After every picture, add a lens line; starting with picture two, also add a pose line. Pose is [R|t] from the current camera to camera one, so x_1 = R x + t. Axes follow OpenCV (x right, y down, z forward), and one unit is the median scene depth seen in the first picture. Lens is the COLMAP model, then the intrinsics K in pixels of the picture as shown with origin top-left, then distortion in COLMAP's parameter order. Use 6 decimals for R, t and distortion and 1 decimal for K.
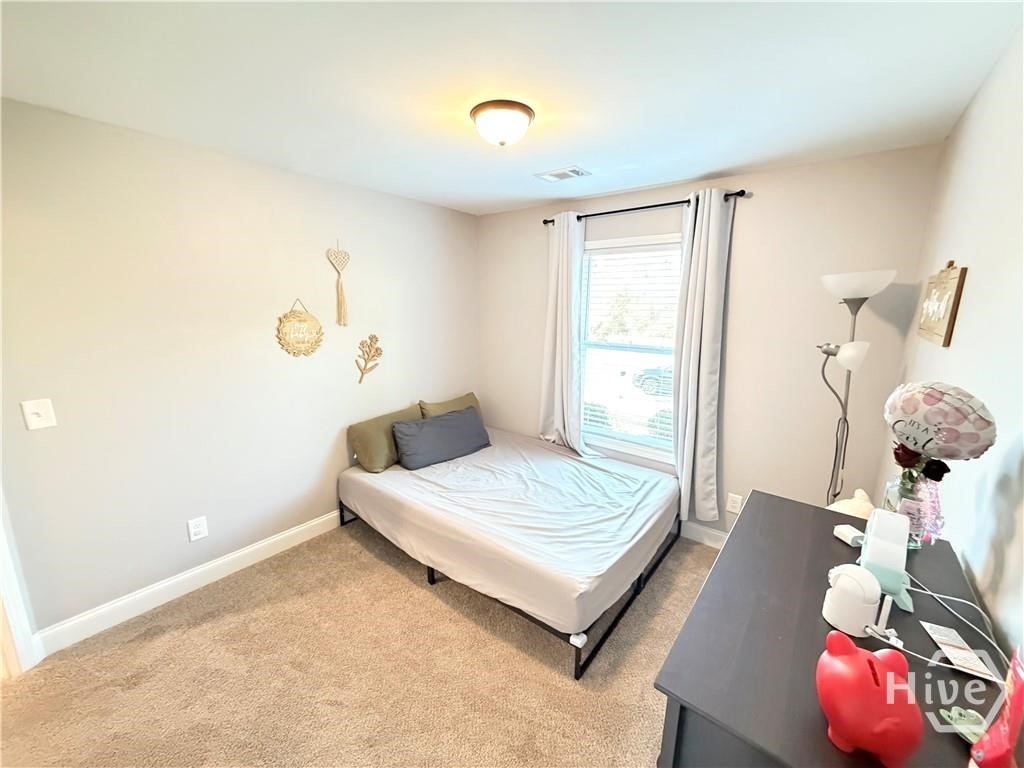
lens RADIAL K [[406.7, 0, 504.2], [0, 406.7, 379.1], [0, 0, 1]] dist [-0.007928, 0.000793]
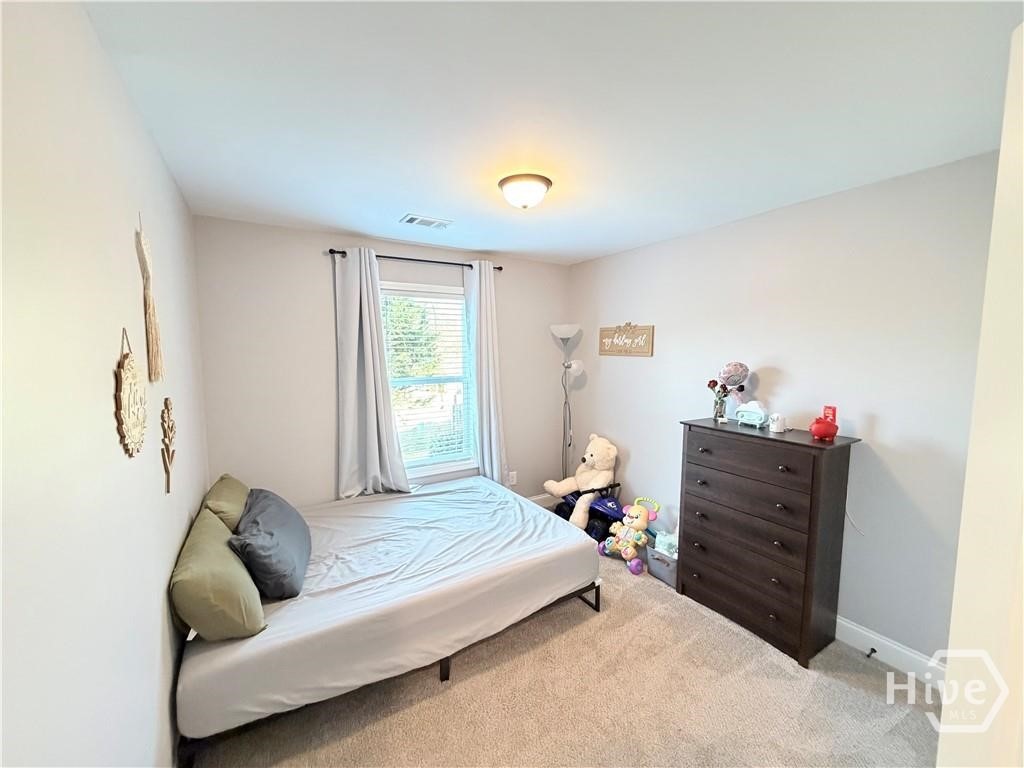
lens RADIAL K [[406.7, 0, 501.4], [0, 406.7, 385.4], [0, 0, 1]] dist [-0.007928, 0.000793]
pose [[0.348769, -0.094309, 0.932452, -0.771628], [0.181981, 0.982803, 0.031335, -0.071599], [-0.919371, 0.158760, 0.359933, 0.471667]]
